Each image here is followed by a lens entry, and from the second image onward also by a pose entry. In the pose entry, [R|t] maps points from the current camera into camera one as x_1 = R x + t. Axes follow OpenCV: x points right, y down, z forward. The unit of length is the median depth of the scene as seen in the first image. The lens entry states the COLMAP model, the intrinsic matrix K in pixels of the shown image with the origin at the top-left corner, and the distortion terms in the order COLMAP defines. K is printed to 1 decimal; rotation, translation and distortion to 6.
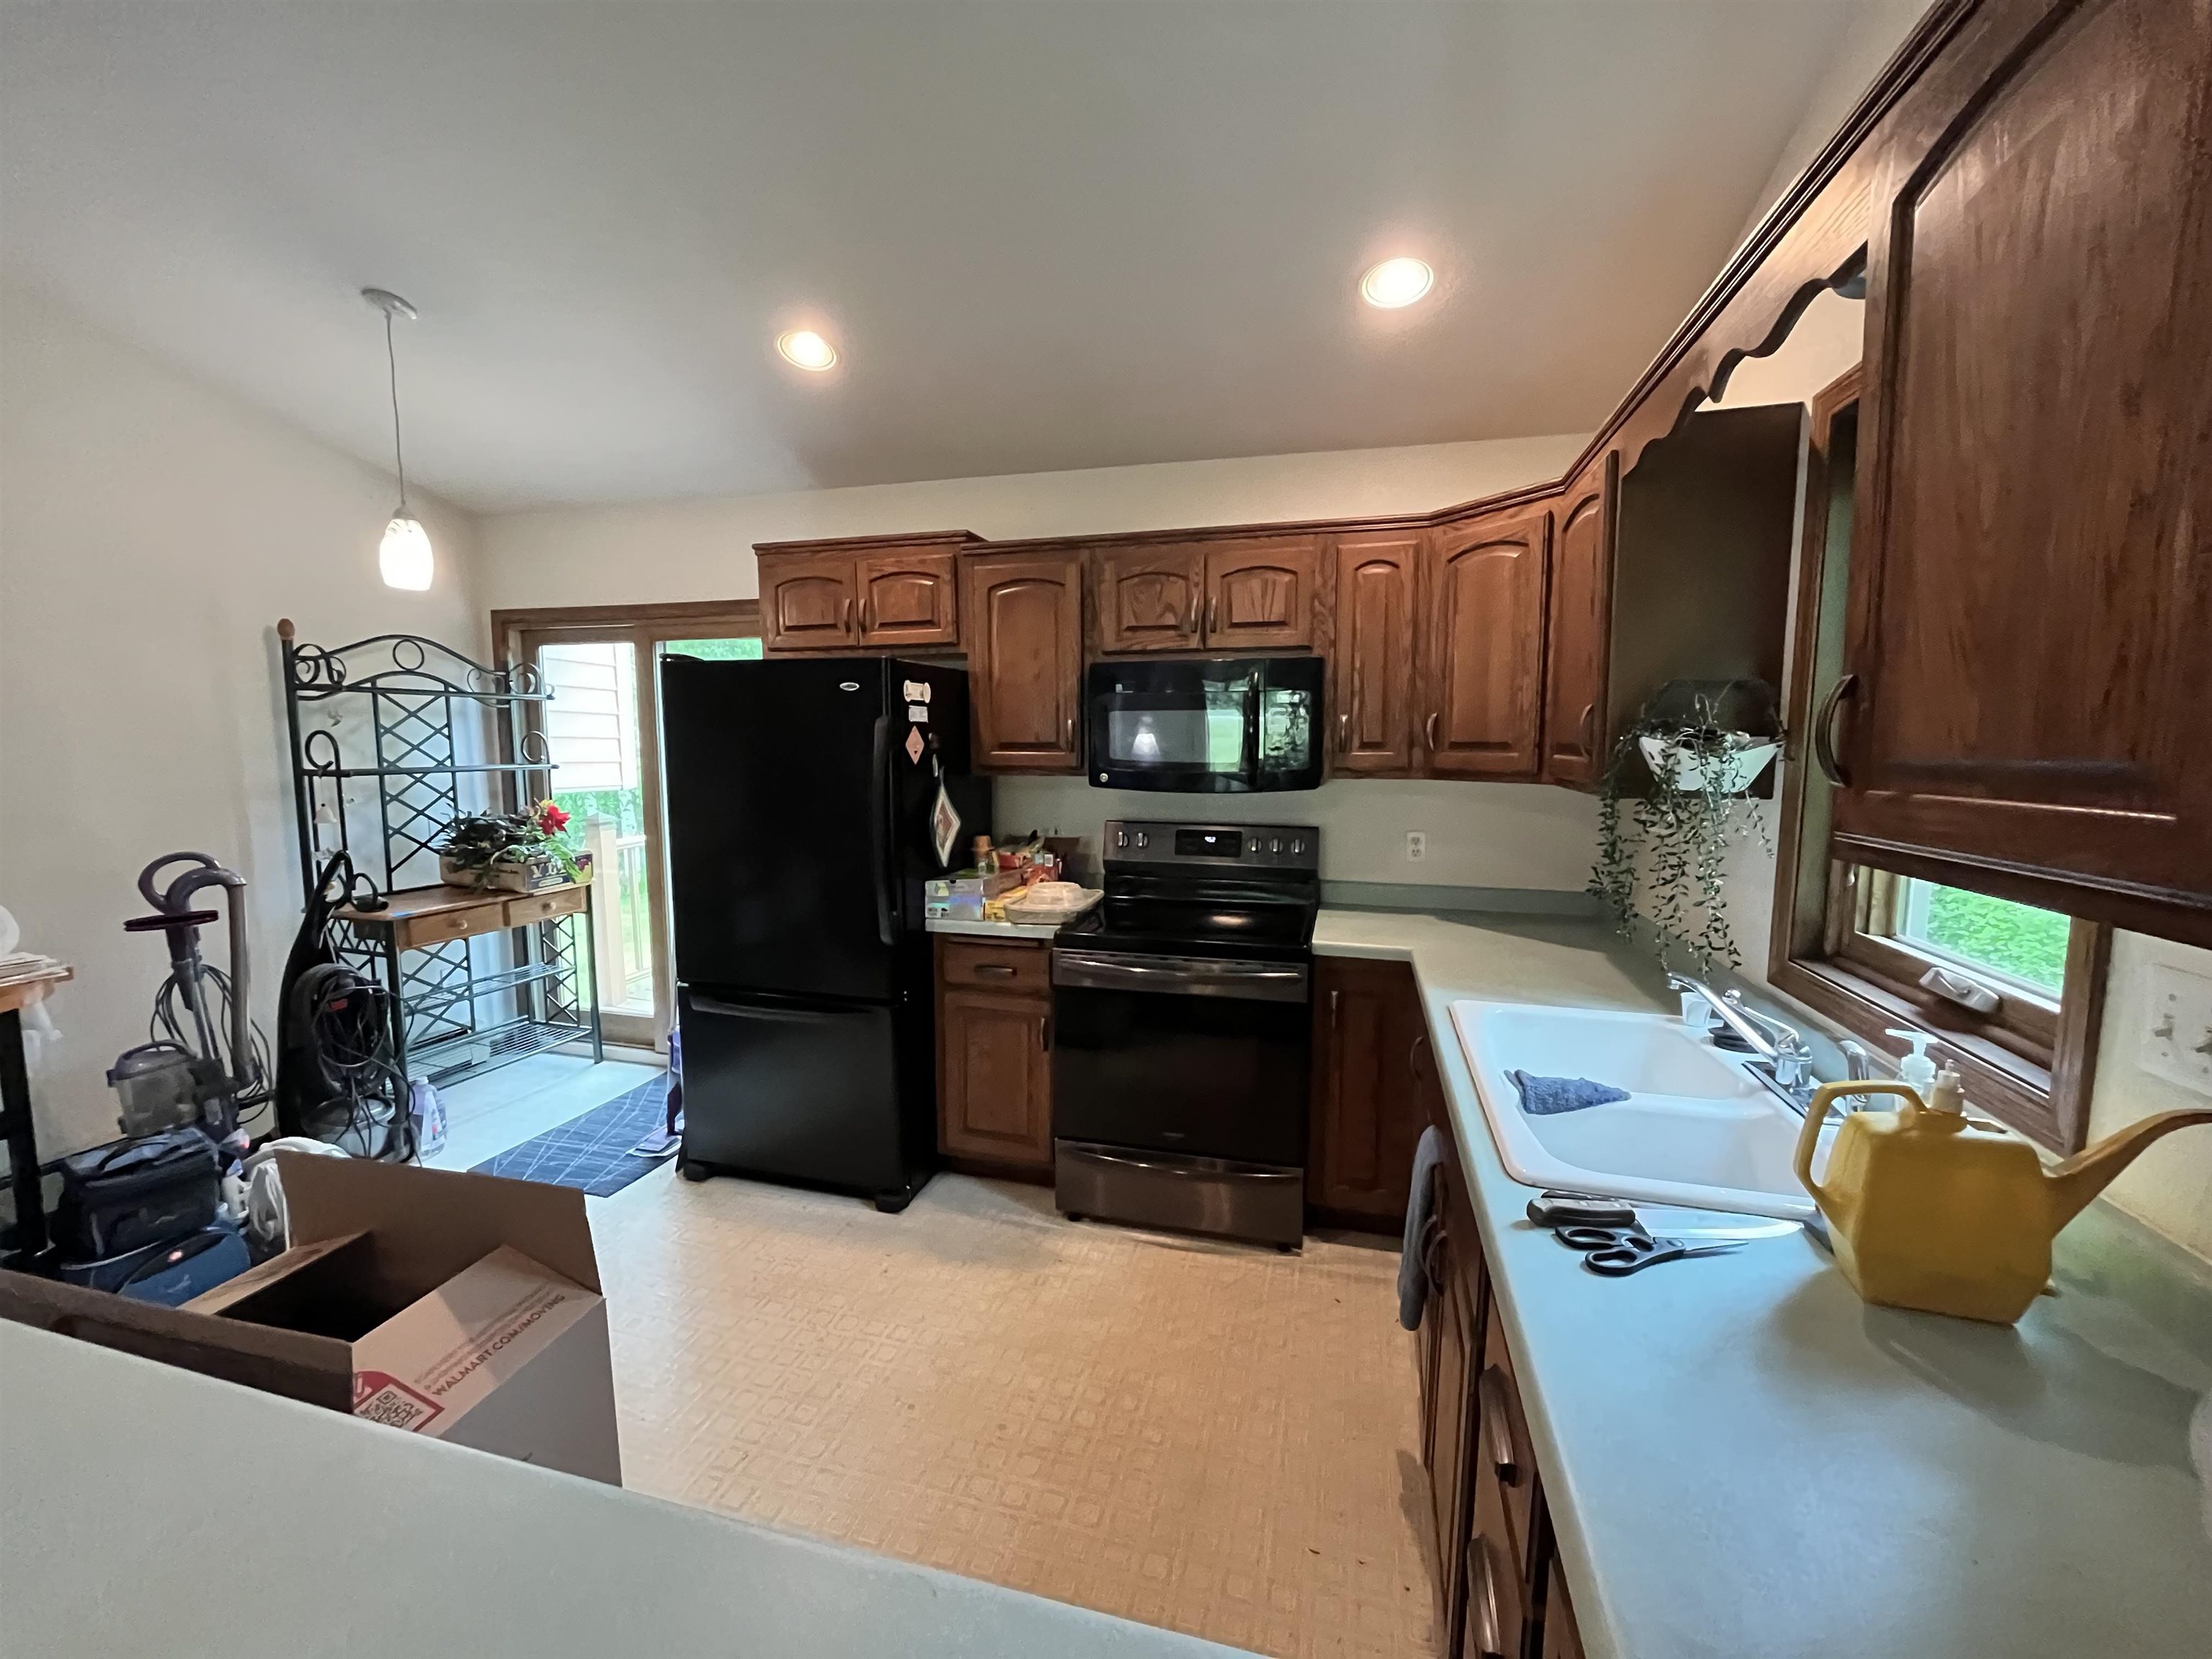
lens RADIAL K [[888.1, 0, 1108.8], [0, 888.1, 834.8], [0, 0, 1]] dist [-0.004026, -0.000365]
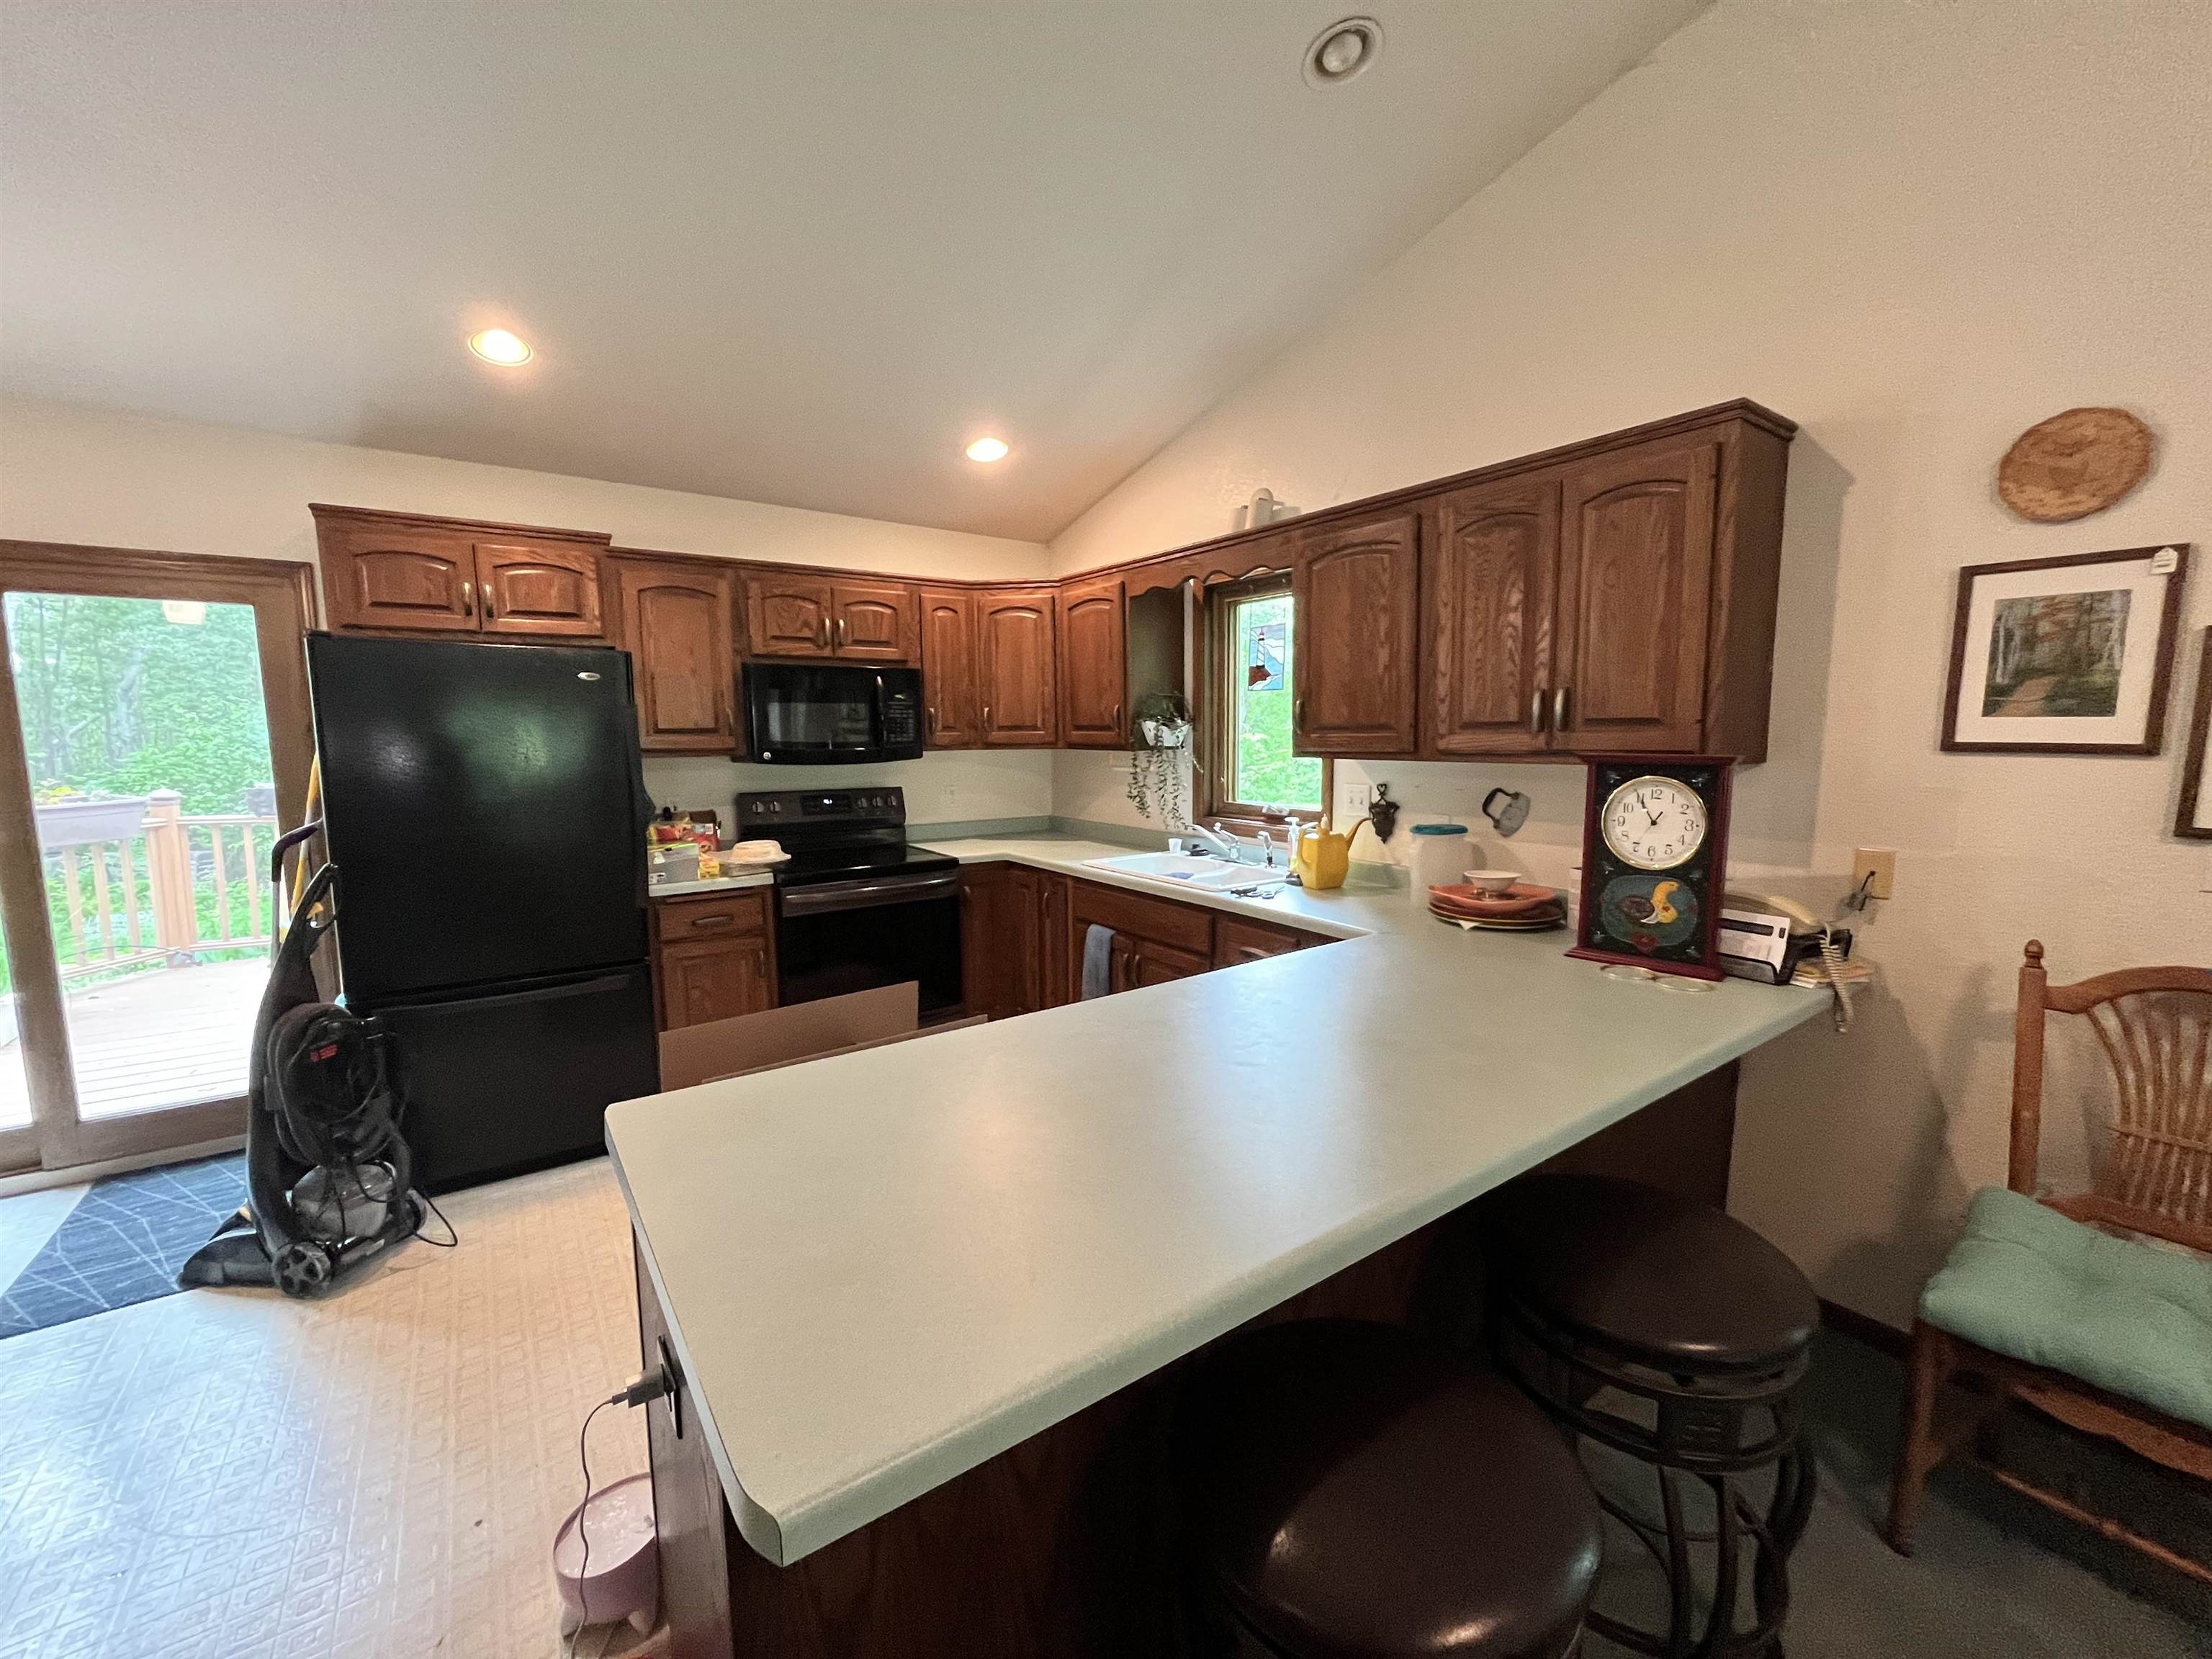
lens RADIAL K [[888.1, 0, 1108.3], [0, 888.1, 836.9], [0, 0, 1]] dist [-0.004026, -0.000365]
pose [[0.629366, -0.098670, 0.770819, -0.693863], [0.090494, 0.994464, 0.053410, 0.026532], [-0.771822, 0.036140, 0.634811, -0.163311]]
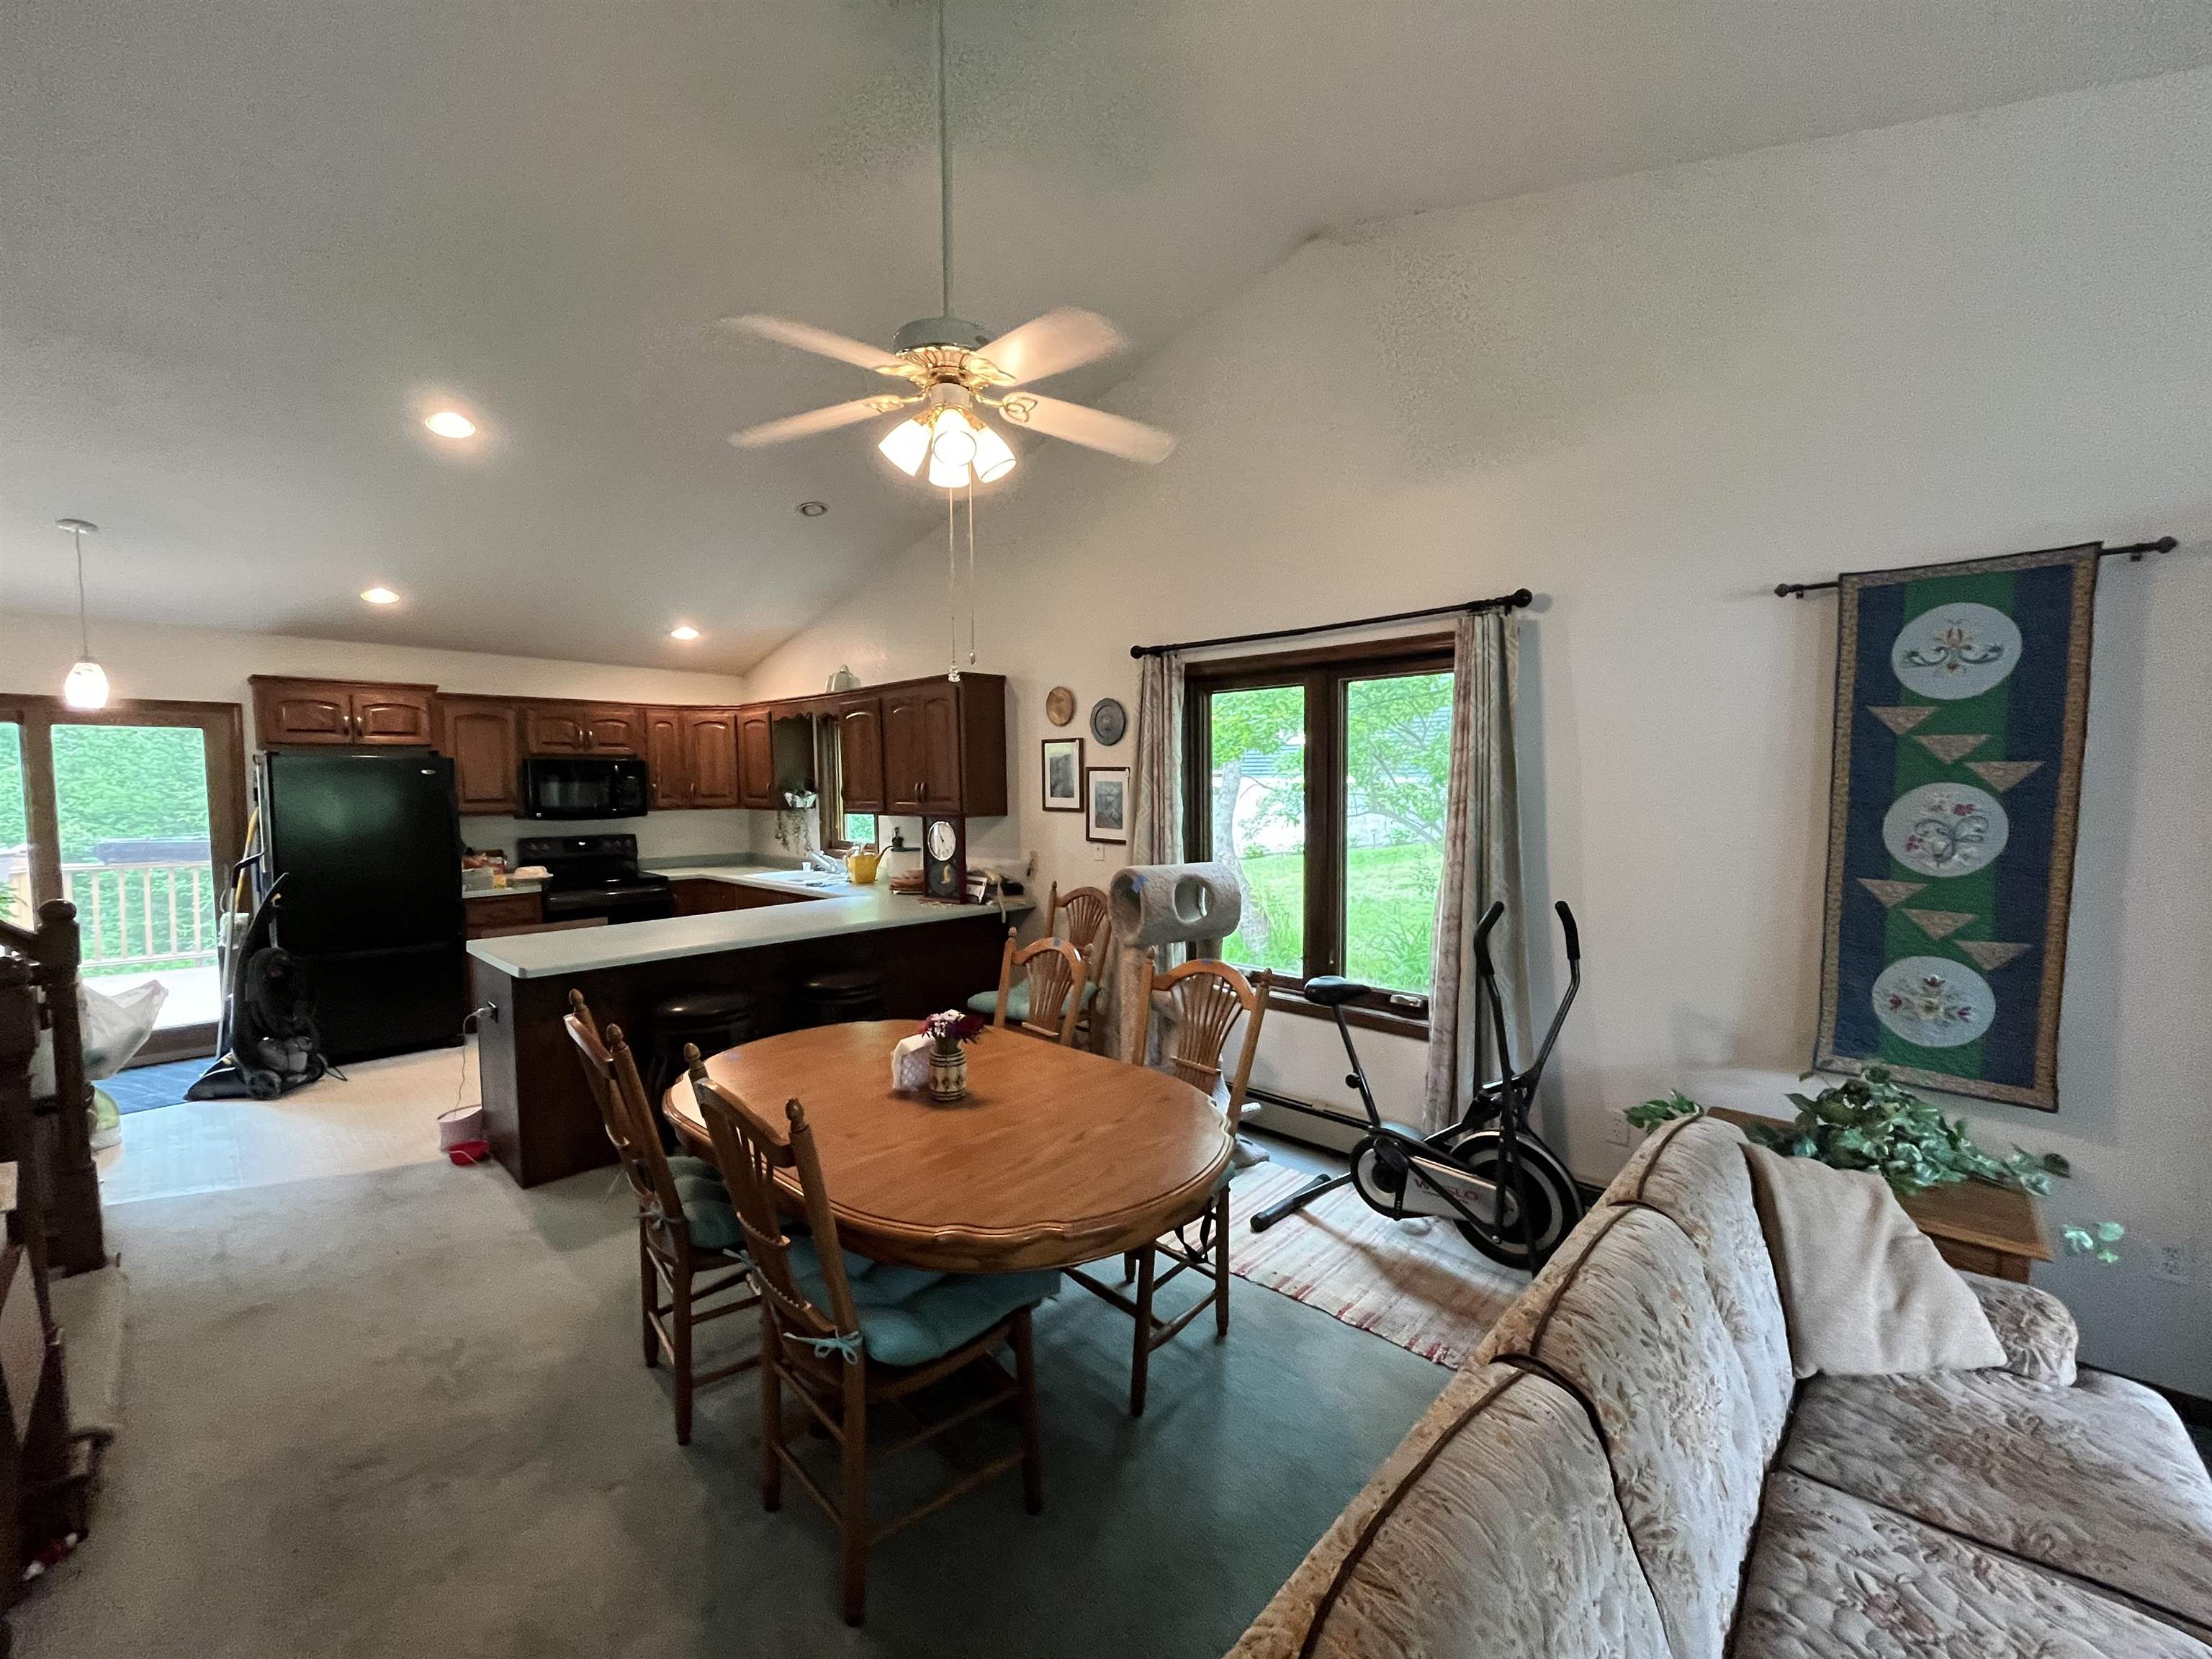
lens RADIAL K [[888.1, 0, 1108.5], [0, 888.1, 837.2], [0, 0, 1]] dist [-0.004026, -0.000365]
pose [[0.468635, -0.060778, 0.881298, -1.221375], [0.102493, 0.994634, 0.014093, 0.093898], [-0.877426, 0.083723, 0.472350, -1.136207]]
